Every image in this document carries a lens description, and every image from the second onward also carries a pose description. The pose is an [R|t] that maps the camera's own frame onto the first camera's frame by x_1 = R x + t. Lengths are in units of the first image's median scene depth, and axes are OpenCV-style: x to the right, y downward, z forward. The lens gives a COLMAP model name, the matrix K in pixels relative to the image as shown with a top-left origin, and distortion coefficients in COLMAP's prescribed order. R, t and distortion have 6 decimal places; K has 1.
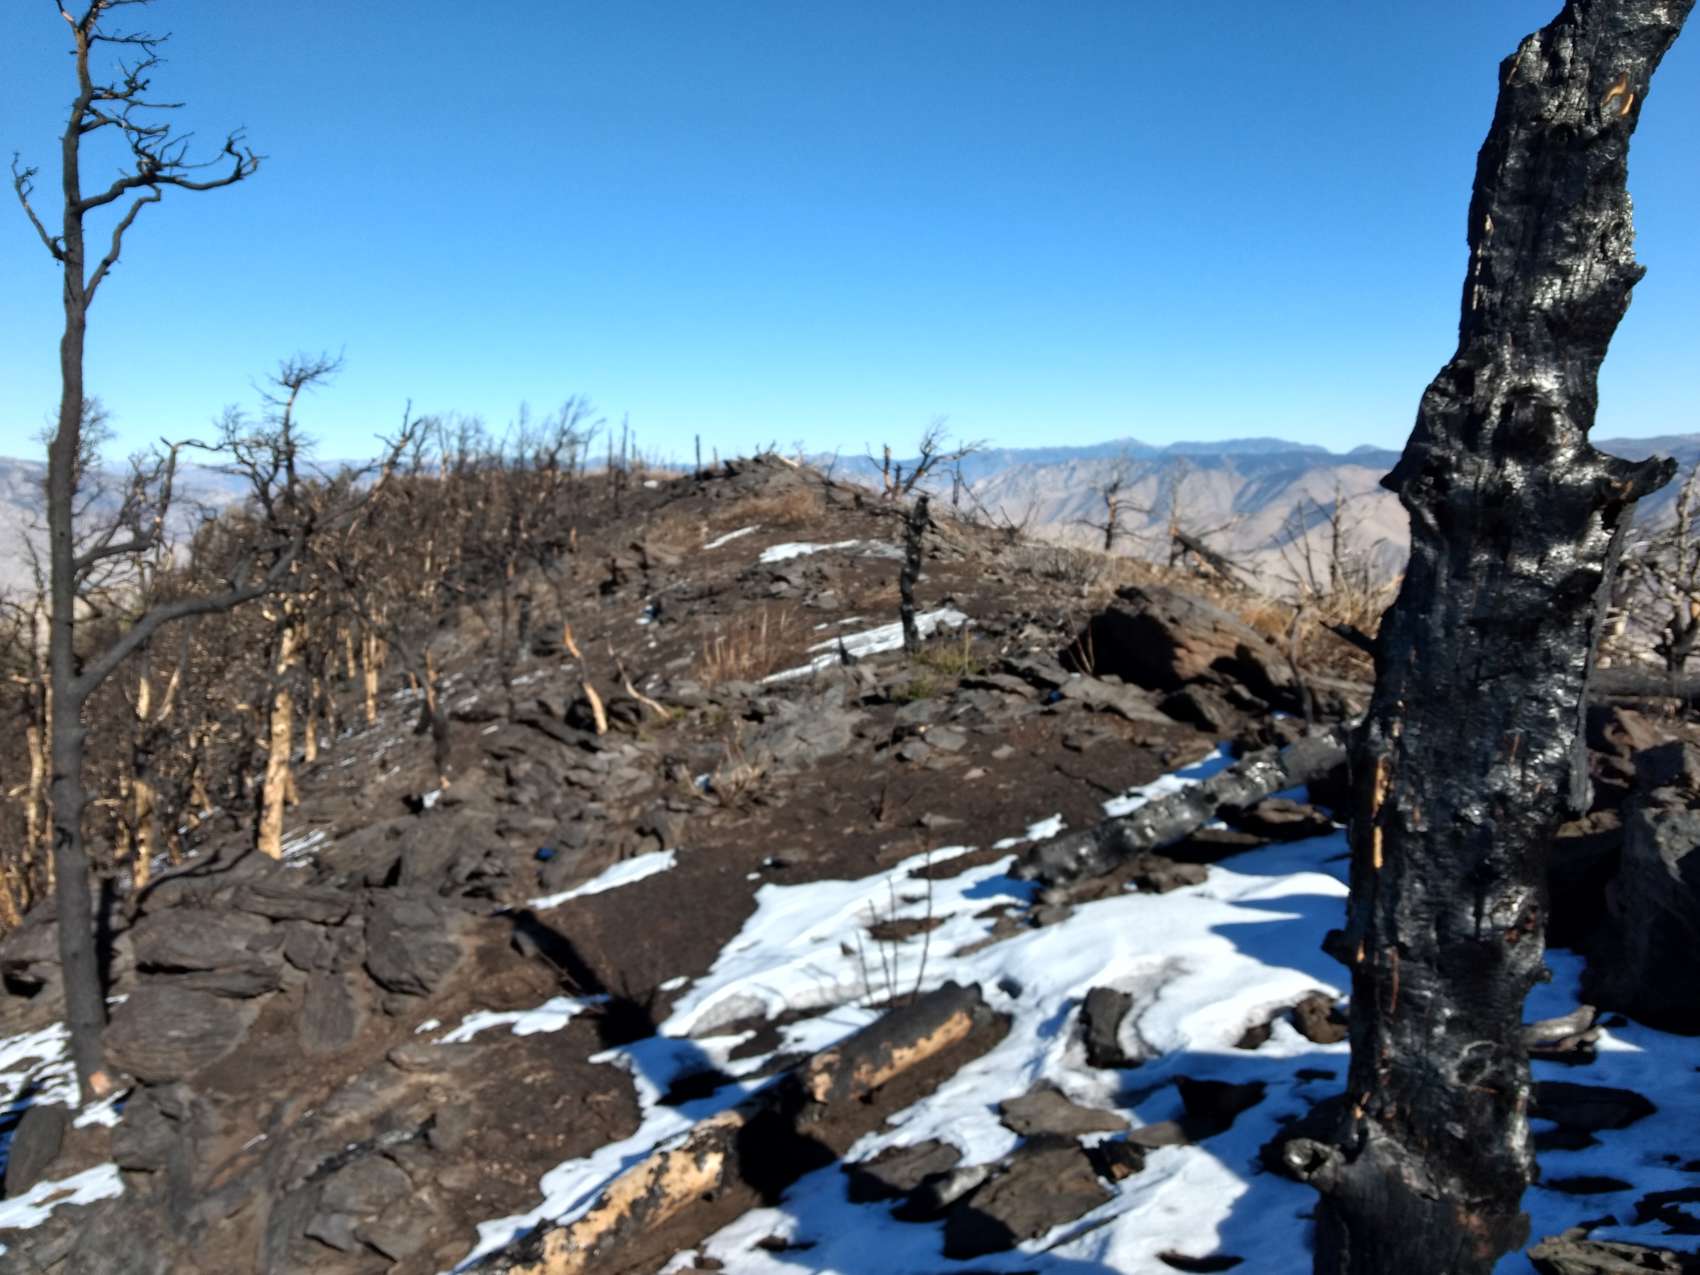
lens RADIAL K [[1357.6, 0, 854.2], [0, 1357.6, 608.5], [0, 0, 1]] dist [0.021754, 0.006410]
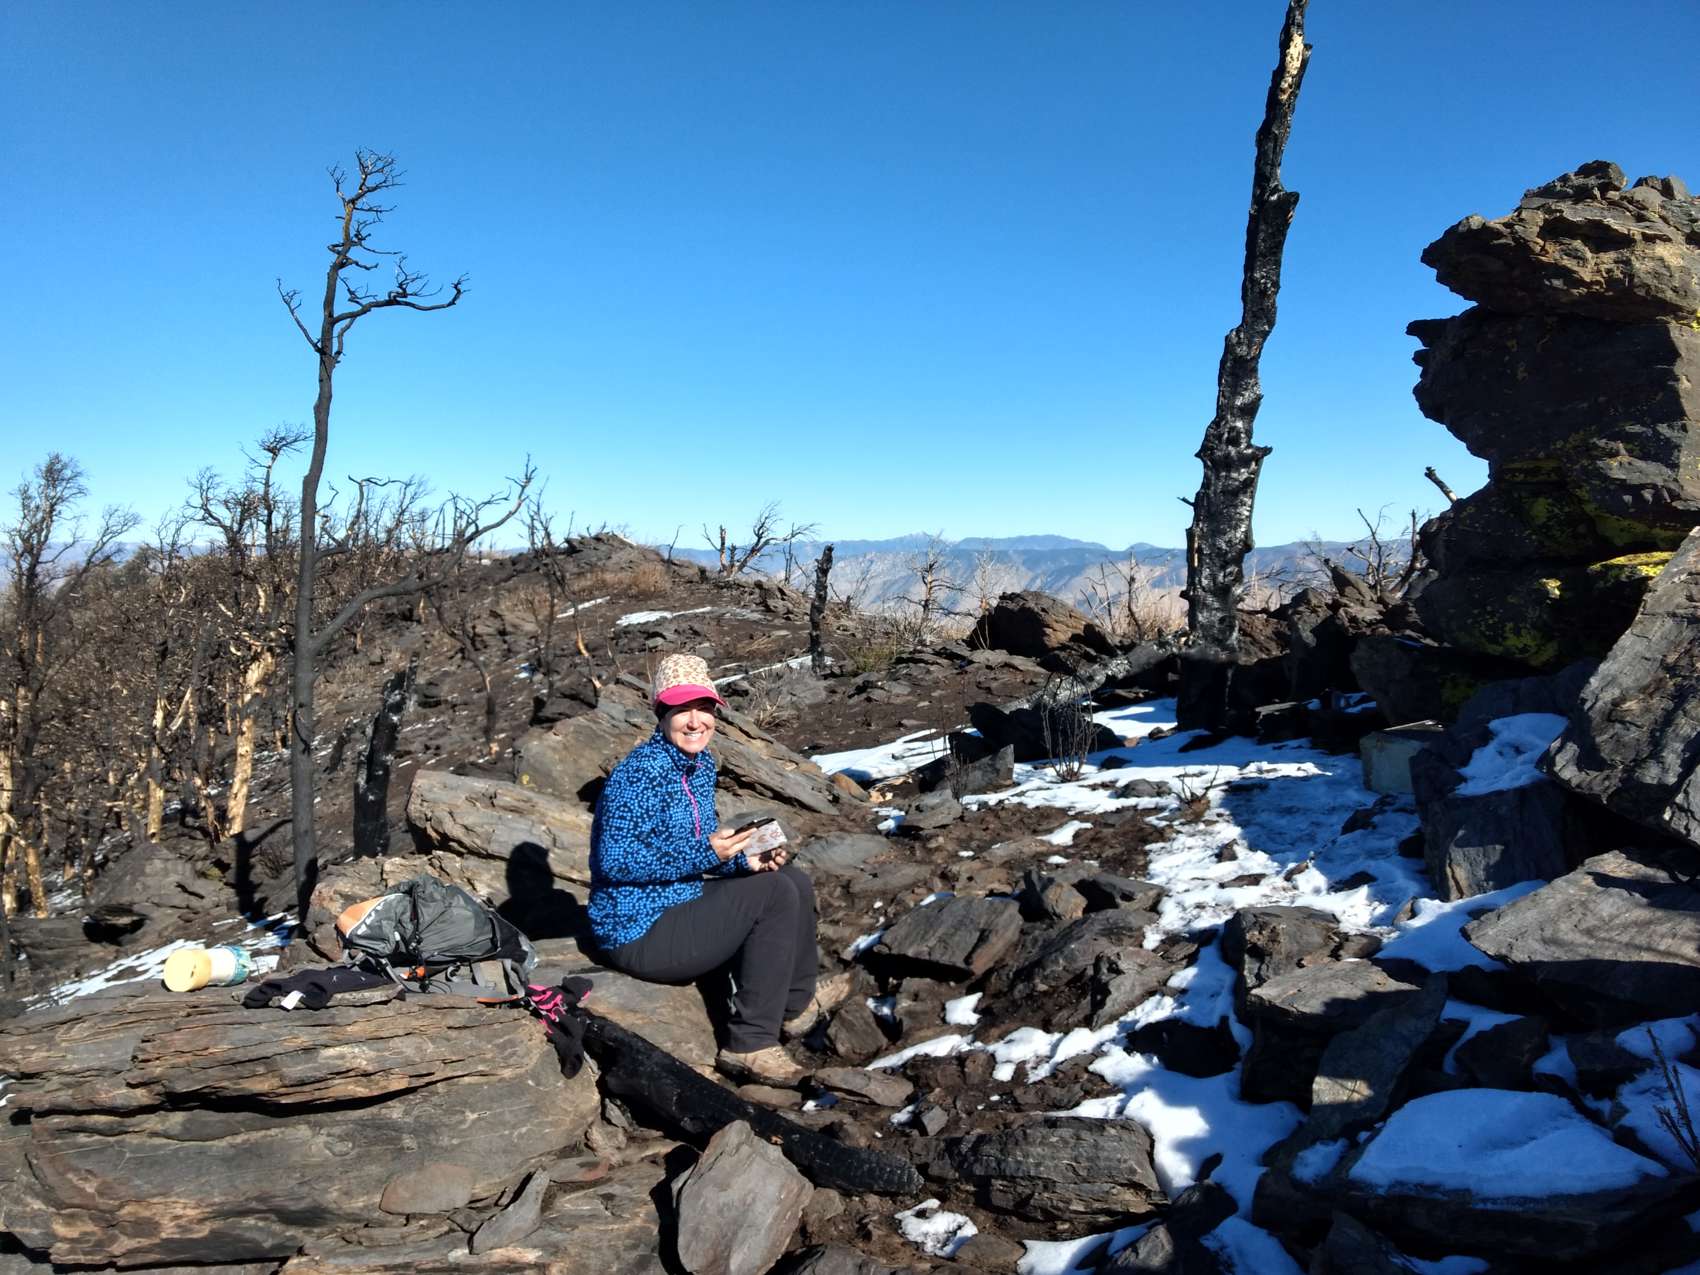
lens RADIAL K [[1395.6, 0, 842.9], [0, 1395.6, 633.6], [0, 0, 1]] dist [0.015220, 0.013961]
pose [[0.988628, 0.006024, 0.150261, -0.124665], [0.002213, 0.998507, -0.054587, 0.067416], [-0.150365, 0.054299, 0.987138, -0.283838]]
